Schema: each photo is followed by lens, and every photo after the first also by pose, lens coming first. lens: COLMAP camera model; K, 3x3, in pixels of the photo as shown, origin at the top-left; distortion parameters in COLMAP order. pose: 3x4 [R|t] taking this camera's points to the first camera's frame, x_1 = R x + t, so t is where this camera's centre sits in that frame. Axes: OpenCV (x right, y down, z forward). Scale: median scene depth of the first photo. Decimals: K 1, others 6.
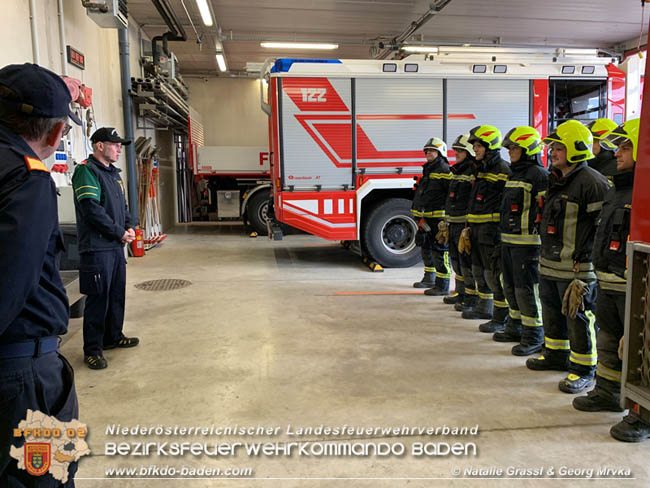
lens RADIAL K [[484.3, 0, 338.6], [0, 484.3, 244.8], [0, 0, 1]] dist [0.075853, -0.079074]
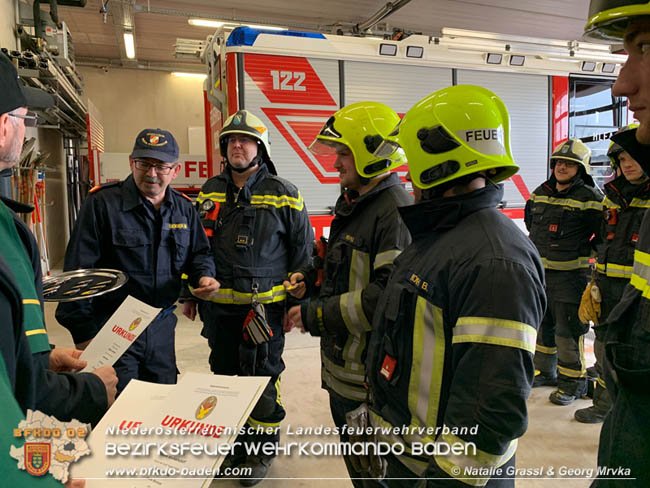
lens RADIAL K [[483.2, 0, 325.0], [0, 483.2, 244.0], [0, 0, 1]] dist [0.025168, -0.005743]
pose [[0.982645, -0.020356, 0.184377, -0.129685], [0.024439, 0.999503, -0.019899, -0.055169], [-0.183880, 0.024059, 0.982654, 0.300096]]
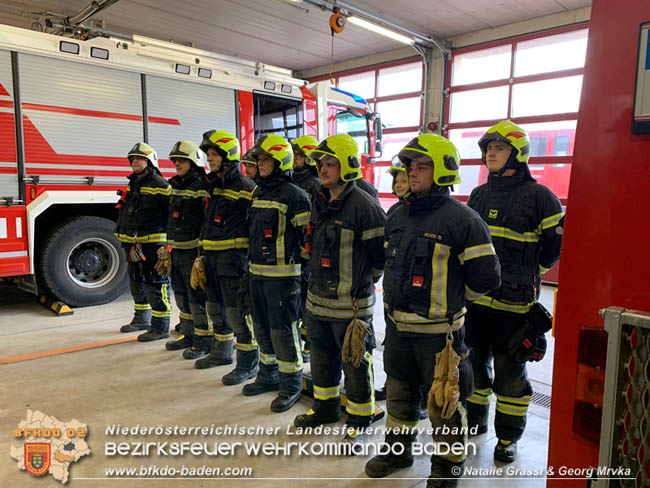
lens RADIAL K [[488.5, 0, 325.0], [0, 488.5, 244.0], [0, 0, 1]] dist [-0.008425, -0.003328]
pose [[0.817854, -0.039380, 0.574077, -0.018064], [0.054023, 0.998504, -0.008469, -0.025335], [-0.572885, 0.037939, 0.818757, 0.154468]]
